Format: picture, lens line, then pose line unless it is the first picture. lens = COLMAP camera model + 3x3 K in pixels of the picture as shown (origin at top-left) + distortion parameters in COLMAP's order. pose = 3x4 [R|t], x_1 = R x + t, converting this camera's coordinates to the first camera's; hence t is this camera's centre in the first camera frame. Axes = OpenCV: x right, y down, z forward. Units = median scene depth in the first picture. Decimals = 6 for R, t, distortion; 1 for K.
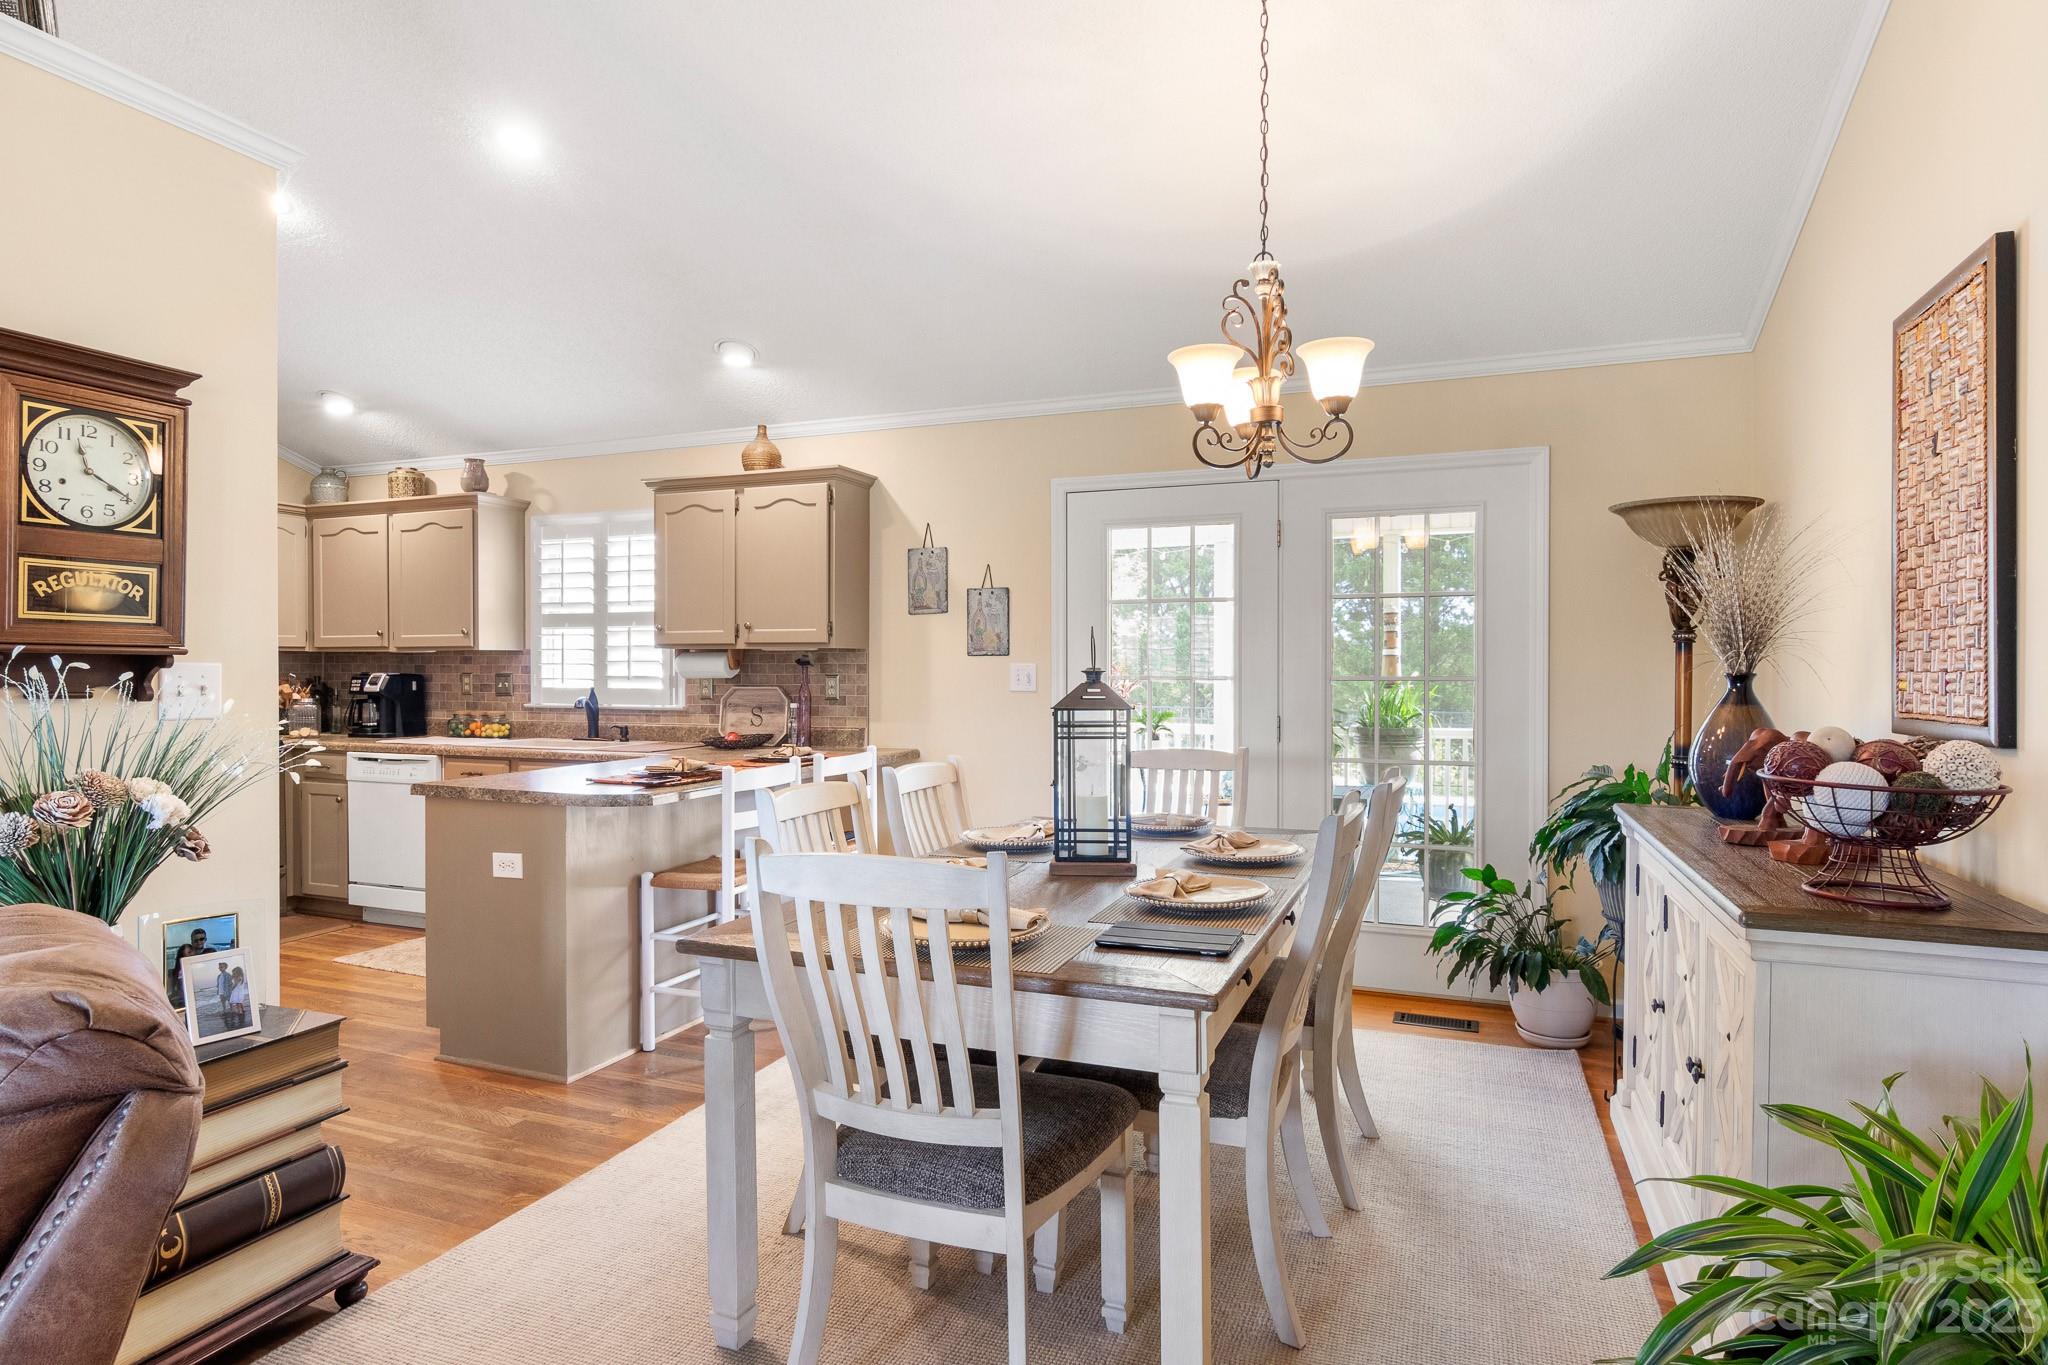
lens RADIAL K [[1121.2, 0, 1030.0], [0, 1121.2, 673.1], [0, 0, 1]] dist [-0.006342, 0.000003]
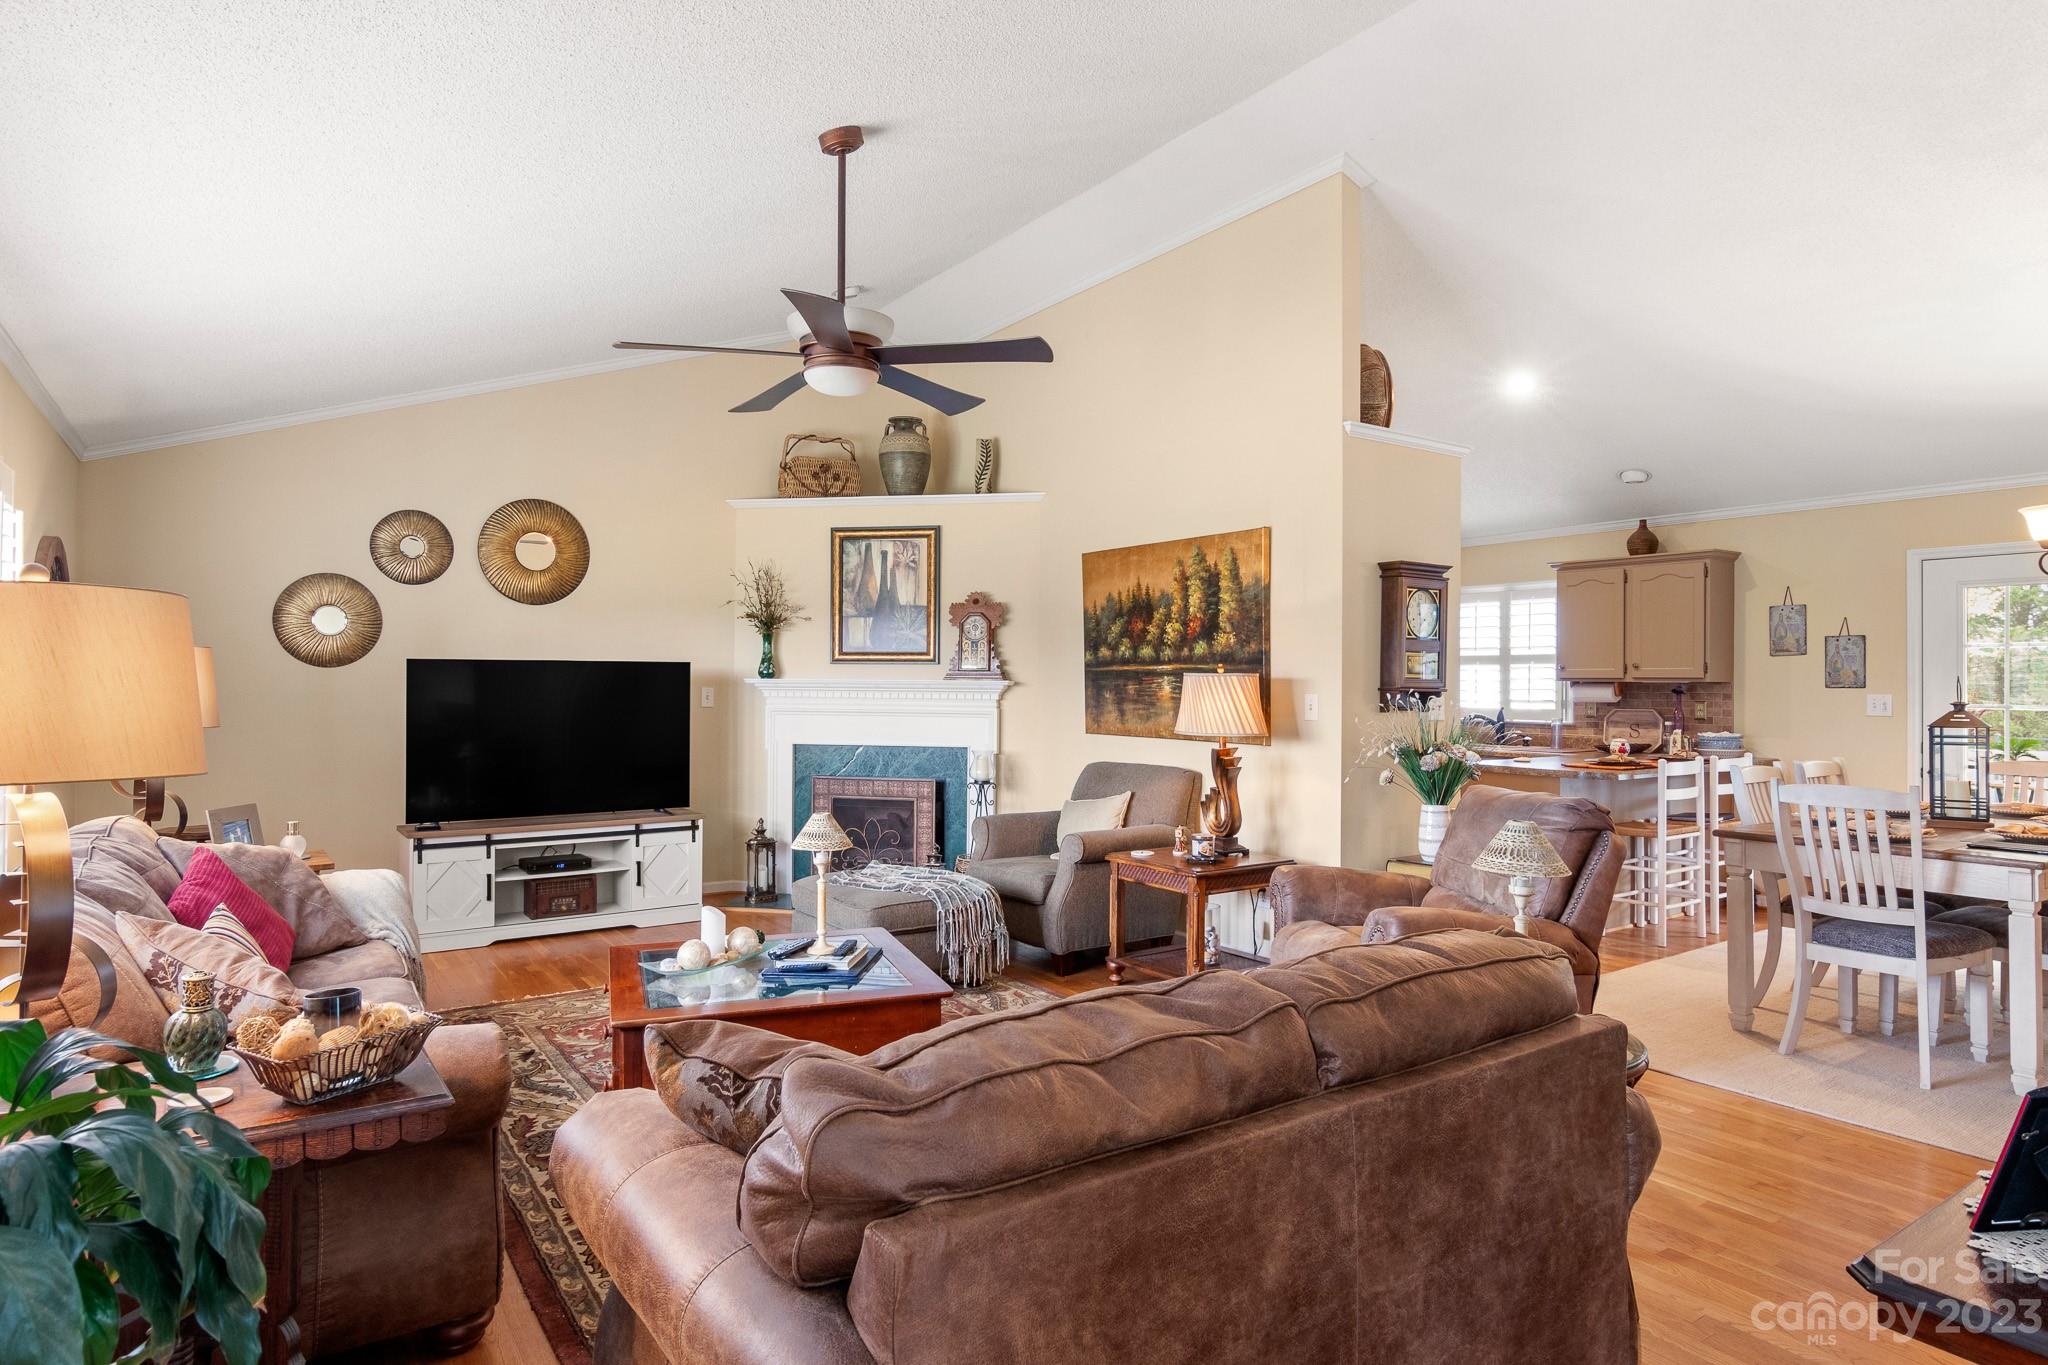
lens RADIAL K [[1173.4, 0, 1029.5], [0, 1173.4, 672.9], [0, 0, 1]] dist [-0.000604, 0.000915]
pose [[0.829656, -0.001070, -0.558274, -0.059377], [-0.007635, 0.999883, -0.013262, -0.007358], [0.558223, 0.015265, 0.829551, -0.615991]]
